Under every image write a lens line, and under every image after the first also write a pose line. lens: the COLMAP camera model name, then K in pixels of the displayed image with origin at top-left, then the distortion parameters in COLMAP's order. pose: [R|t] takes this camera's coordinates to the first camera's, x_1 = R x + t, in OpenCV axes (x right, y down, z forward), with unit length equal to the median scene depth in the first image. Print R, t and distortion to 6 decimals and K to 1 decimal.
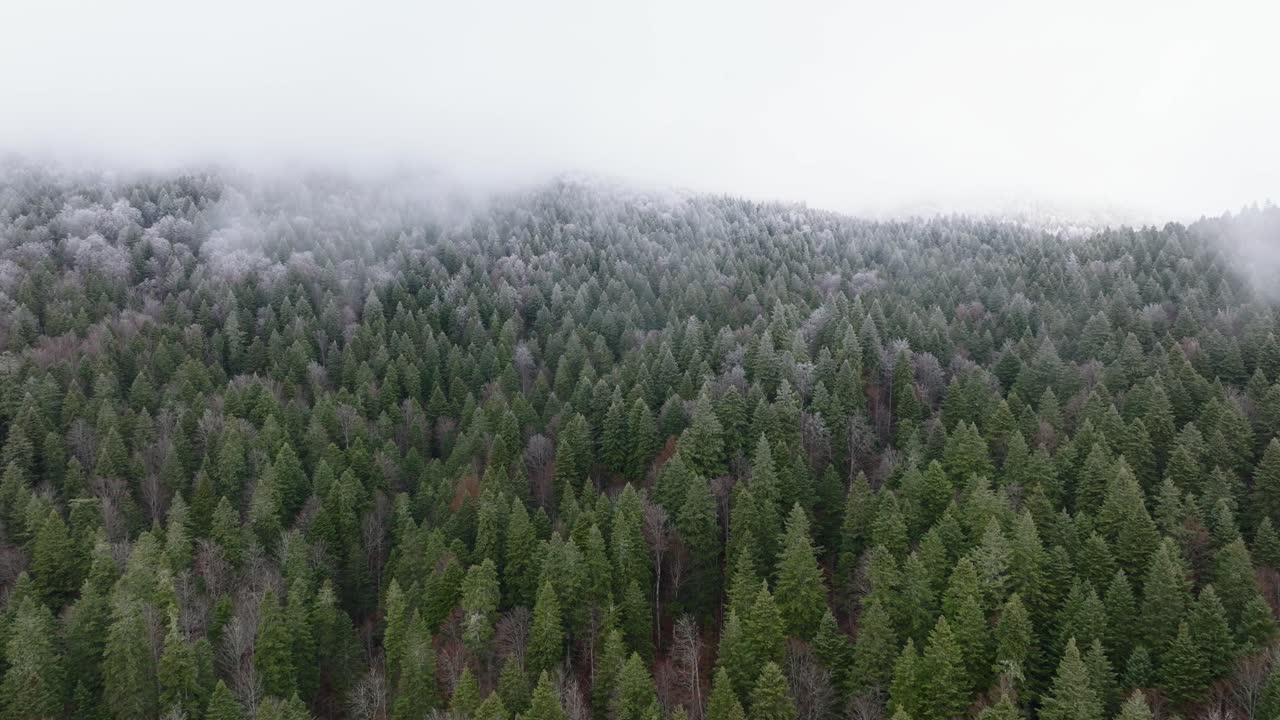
lens RADIAL K [[955.5, 0, 640.0], [0, 955.5, 360.0], [0, 0, 1]] dist [0.002046, 0.009075]
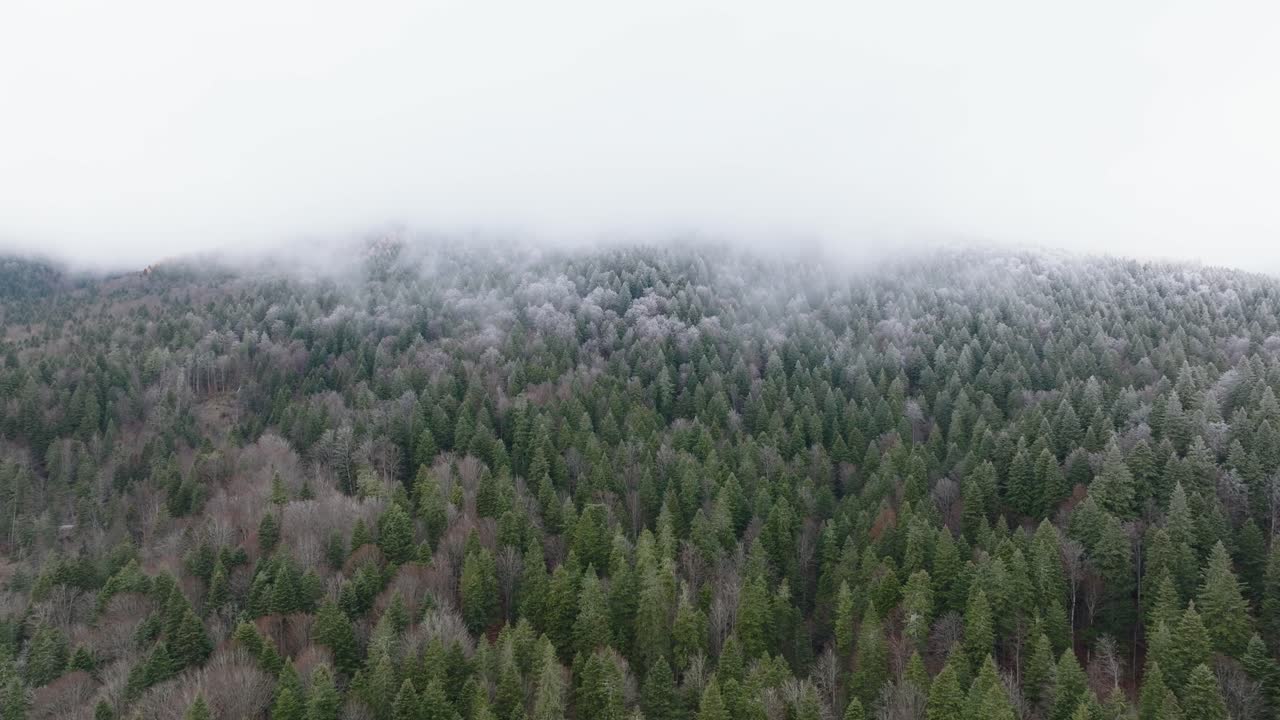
lens RADIAL K [[955.5, 0, 640.0], [0, 955.5, 360.0], [0, 0, 1]] dist [0.002046, 0.009075]
pose [[0.937909, 0.011255, -0.346699, -0.046556], [-0.033861, 0.997671, -0.059217, 0.015497], [0.345225, 0.067280, 0.936105, -0.160108]]
